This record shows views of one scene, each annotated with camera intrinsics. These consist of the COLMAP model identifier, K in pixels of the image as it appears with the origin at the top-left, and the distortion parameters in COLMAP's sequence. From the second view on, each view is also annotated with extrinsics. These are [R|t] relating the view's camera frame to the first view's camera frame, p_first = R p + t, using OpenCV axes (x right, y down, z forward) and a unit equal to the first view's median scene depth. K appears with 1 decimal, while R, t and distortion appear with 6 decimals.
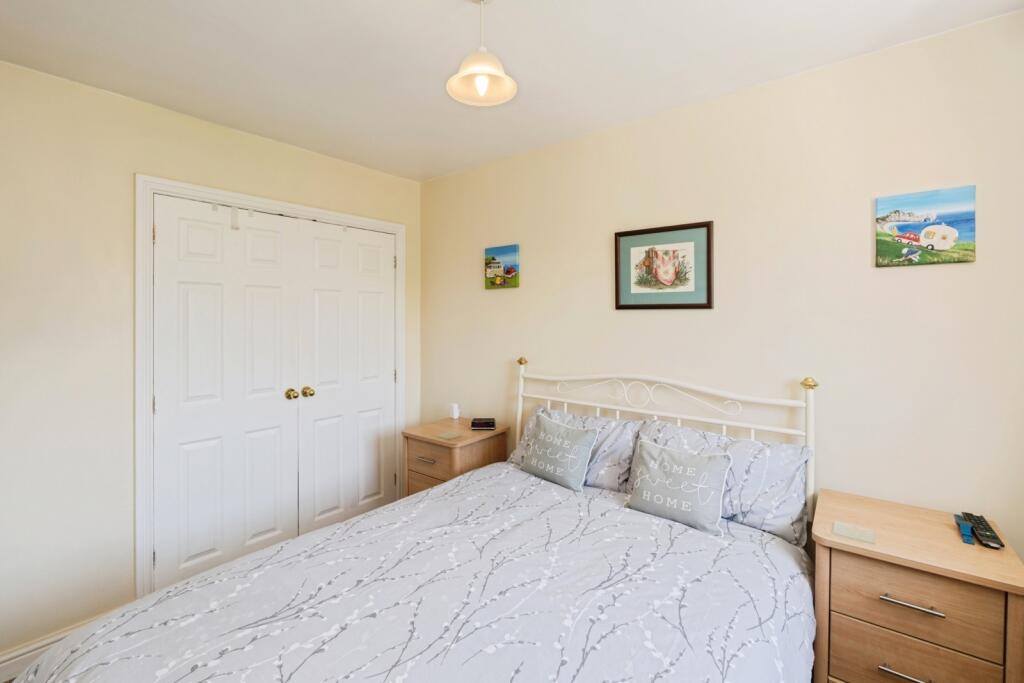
lens RADIAL K [[454.3, 0, 508.3], [0, 454.3, 316.2], [0, 0, 1]] dist [-0.006246, -0.000633]
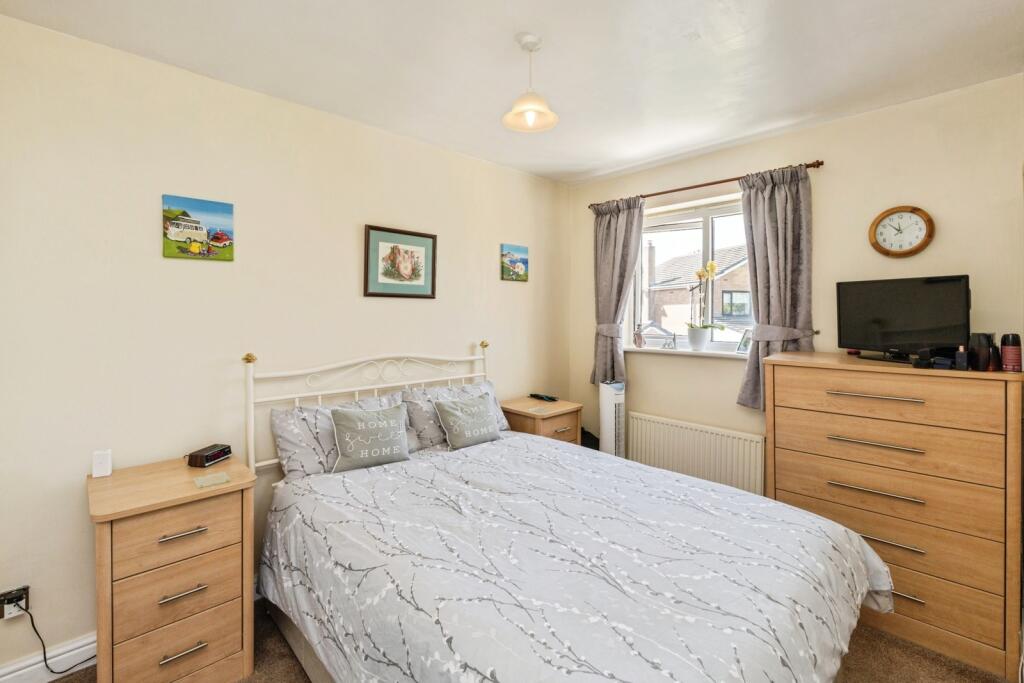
lens RADIAL K [[454.3, 0, 507.9], [0, 454.3, 315.2], [0, 0, 1]] dist [-0.006246, -0.000633]
pose [[0.122337, -0.008448, 0.992453, -0.846221], [-0.009078, 0.999912, 0.009631, 0.017050], [-0.992447, -0.010188, 0.122250, 0.579991]]
